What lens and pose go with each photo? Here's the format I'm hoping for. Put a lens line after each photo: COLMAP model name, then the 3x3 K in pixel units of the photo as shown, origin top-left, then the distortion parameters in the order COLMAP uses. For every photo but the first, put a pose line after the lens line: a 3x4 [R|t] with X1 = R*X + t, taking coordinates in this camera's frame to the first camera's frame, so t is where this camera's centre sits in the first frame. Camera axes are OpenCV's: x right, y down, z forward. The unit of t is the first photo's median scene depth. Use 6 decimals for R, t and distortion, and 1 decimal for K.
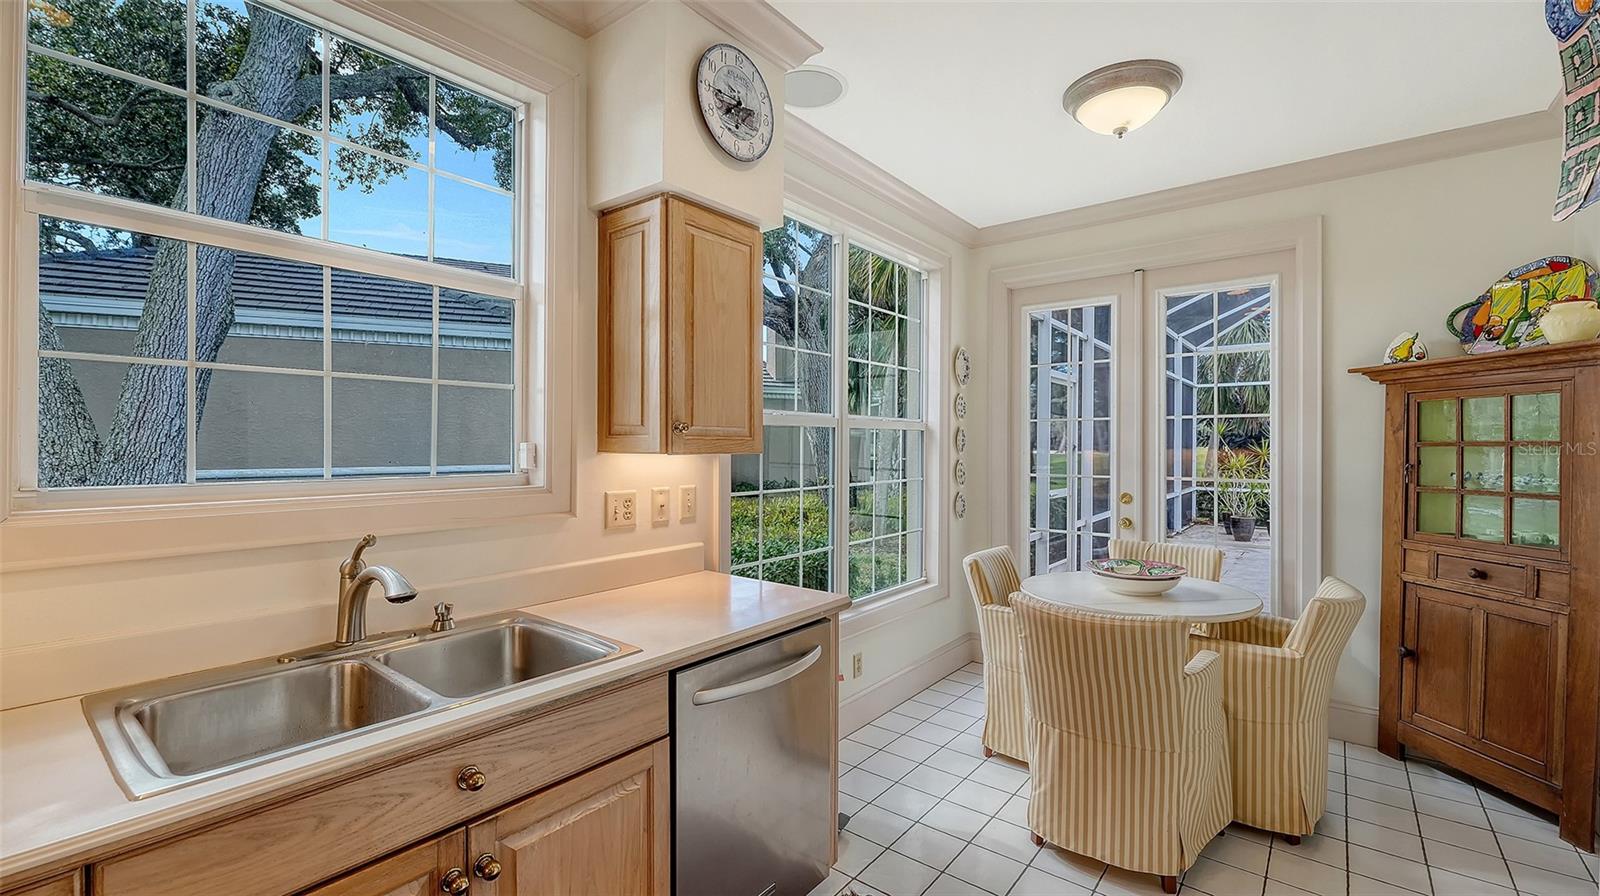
lens RADIAL K [[672.5, 0, 792.8], [0, 672.5, 441.5], [0, 0, 1]] dist [0.003774, 0.000396]
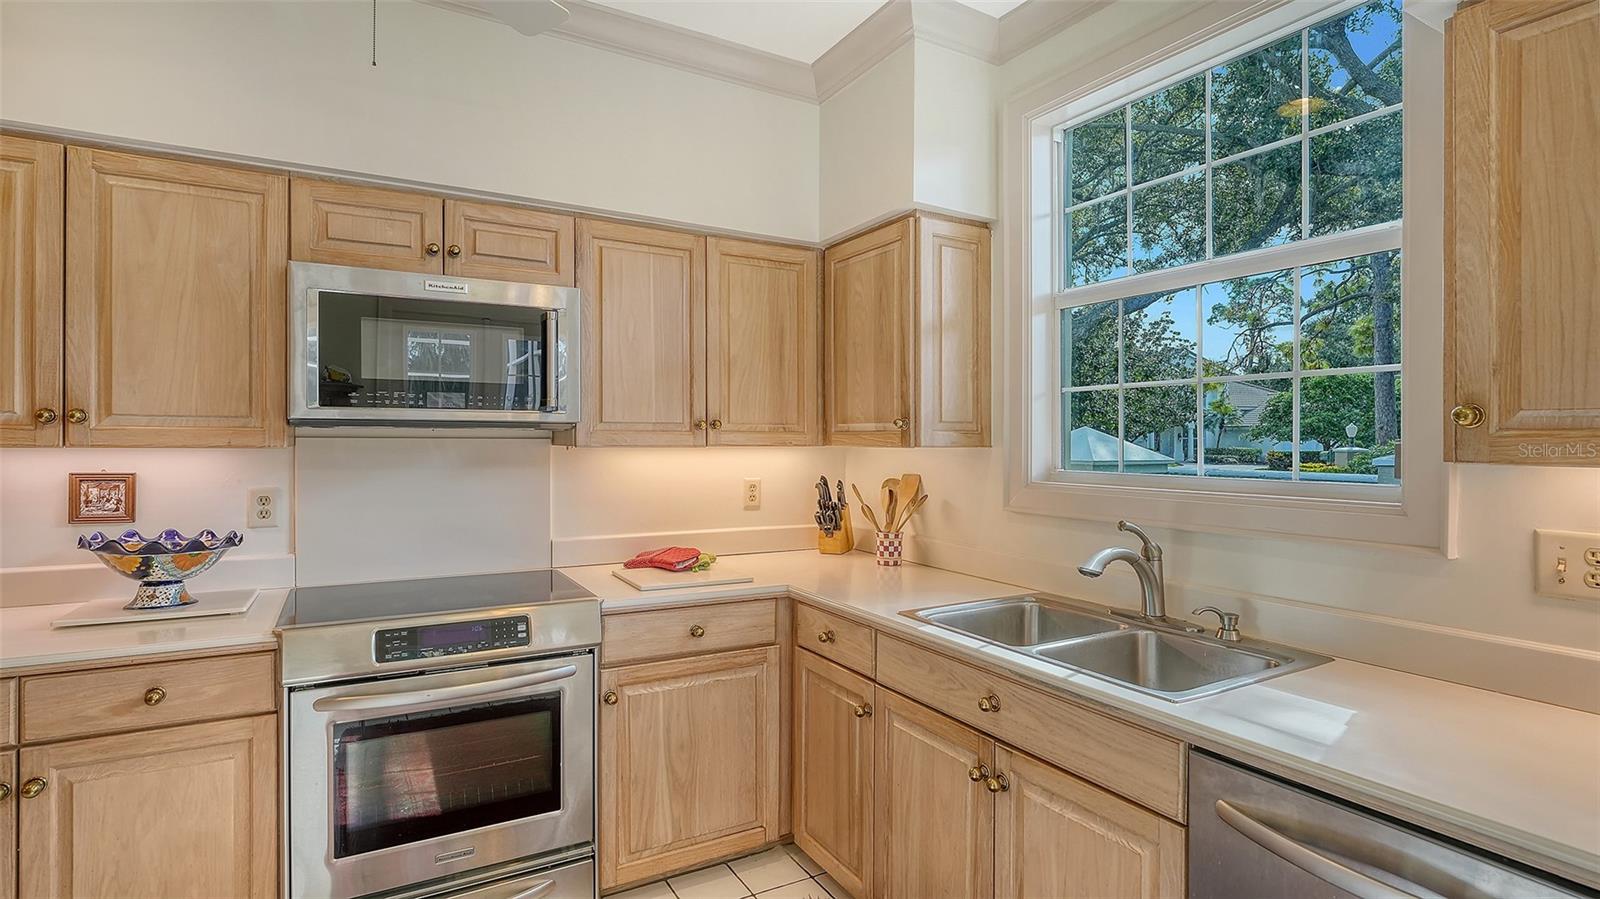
lens RADIAL K [[787.4, 0, 794.4], [0, 787.4, 443.8], [0, 0, 1]] dist [-0.013759, 0.000003]
pose [[-0.377017, -0.005178, -0.926192, 0.607948], [-0.004018, 0.999984, -0.003955, 0.008686], [0.926198, 0.002231, -0.377032, 0.706533]]
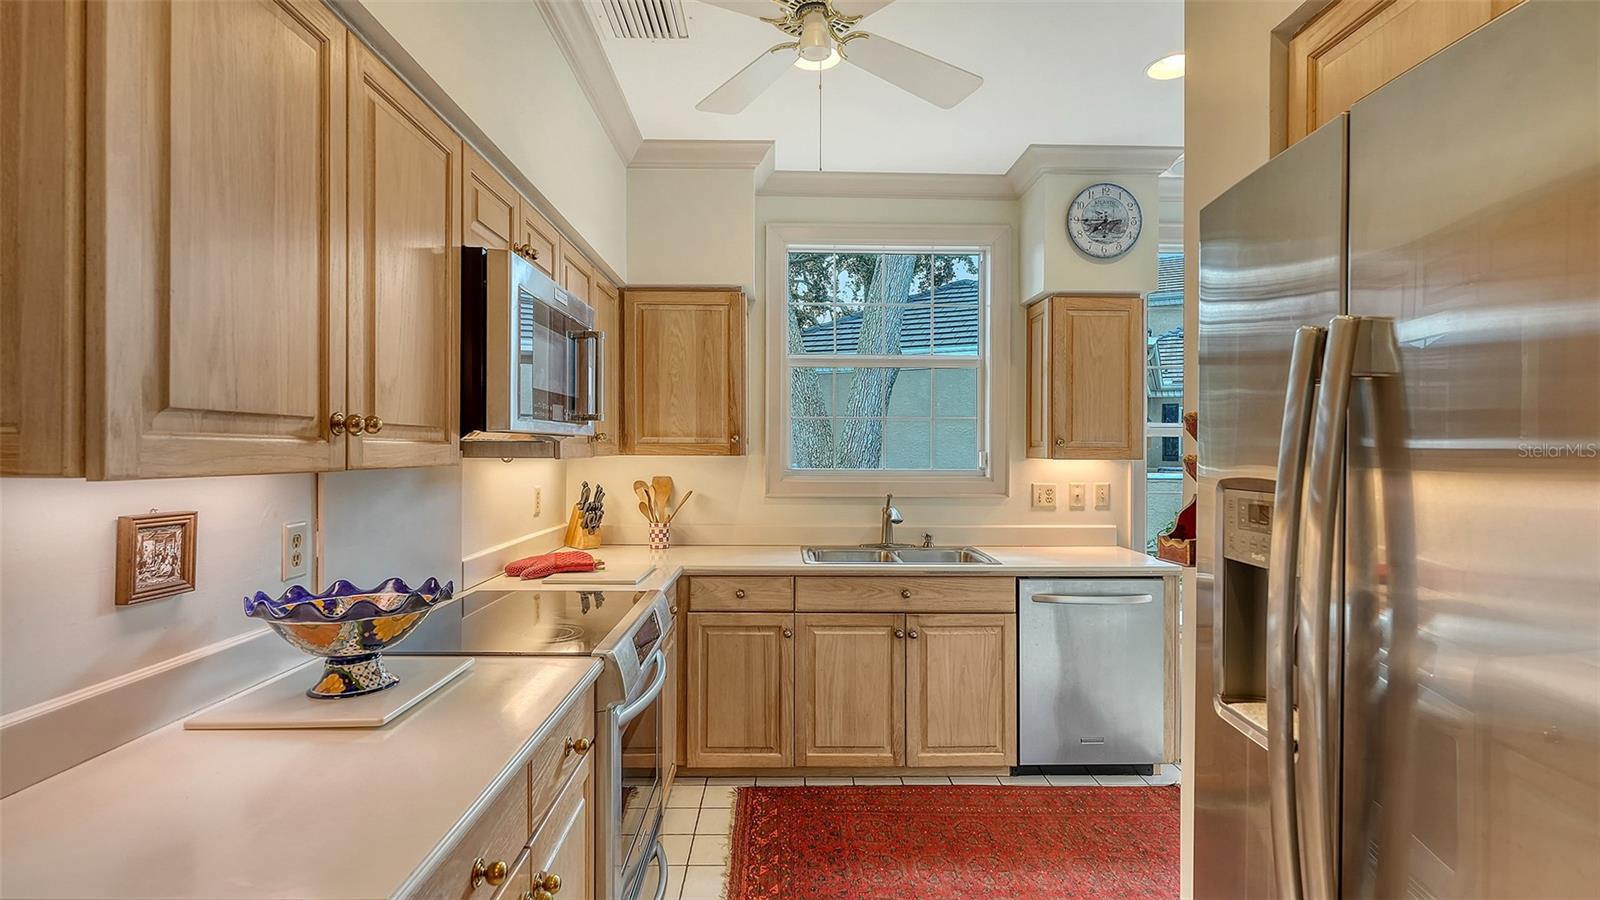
lens RADIAL K [[787.4, 0, 796.0], [0, 787.4, 449.8], [0, 0, 1]] dist [-0.013759, 0.000003]
pose [[0.642018, -0.000951, -0.766689, 0.813260], [0.001626, 0.999999, 0.000122, -0.004562], [0.766688, -0.001325, 0.642018, -0.625634]]
